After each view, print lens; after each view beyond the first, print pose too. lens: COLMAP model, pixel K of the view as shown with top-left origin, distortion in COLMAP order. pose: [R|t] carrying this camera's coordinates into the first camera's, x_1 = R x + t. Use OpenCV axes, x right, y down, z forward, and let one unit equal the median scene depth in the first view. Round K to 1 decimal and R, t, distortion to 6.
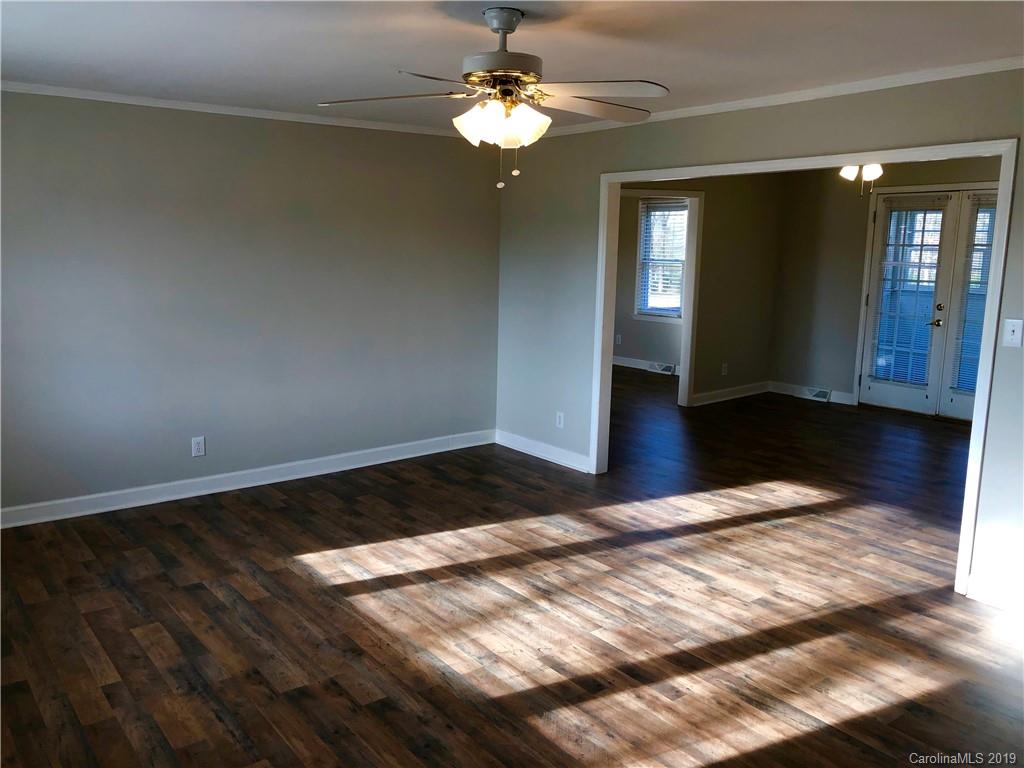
lens RADIAL K [[844.0, 0, 512.0], [0, 844.0, 384.0], [0, 0, 1]] dist [0.010122, -0.007440]
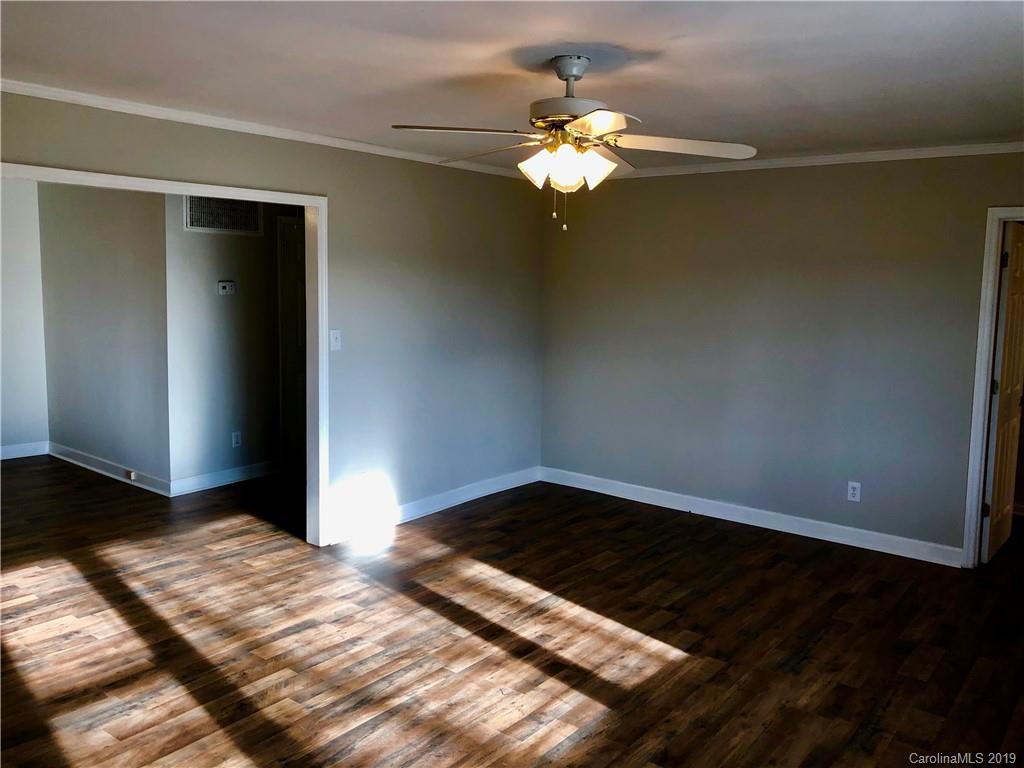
lens RADIAL K [[844.0, 0, 512.0], [0, 844.0, 384.0], [0, 0, 1]] dist [0.010122, -0.007440]
pose [[-0.254661, -0.140762, 0.956731, -0.729712], [0.142062, 0.973170, 0.180994, -0.181030], [-0.956539, 0.182007, -0.227832, 0.980354]]
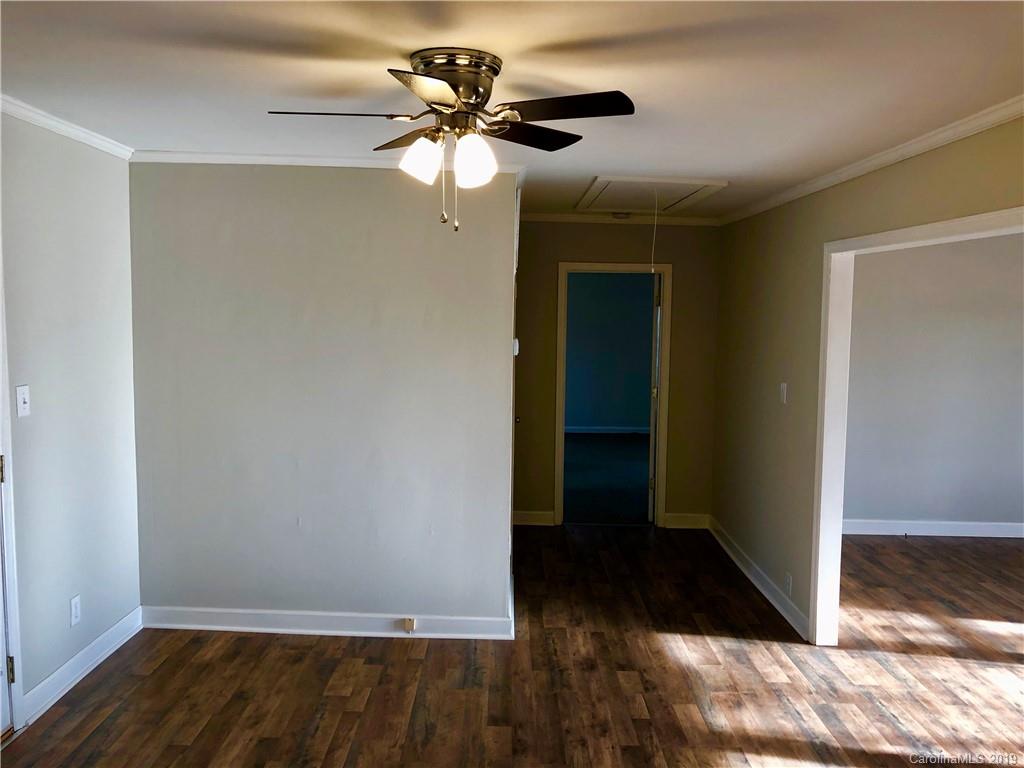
lens RADIAL K [[844.0, 0, 512.0], [0, 844.0, 384.0], [0, 0, 1]] dist [0.010122, -0.007440]
pose [[-0.792361, -0.079804, 0.604810, 0.224466], [0.081251, 0.968769, 0.234274, -0.377177], [-0.604617, 0.234771, -0.761131, 2.027004]]
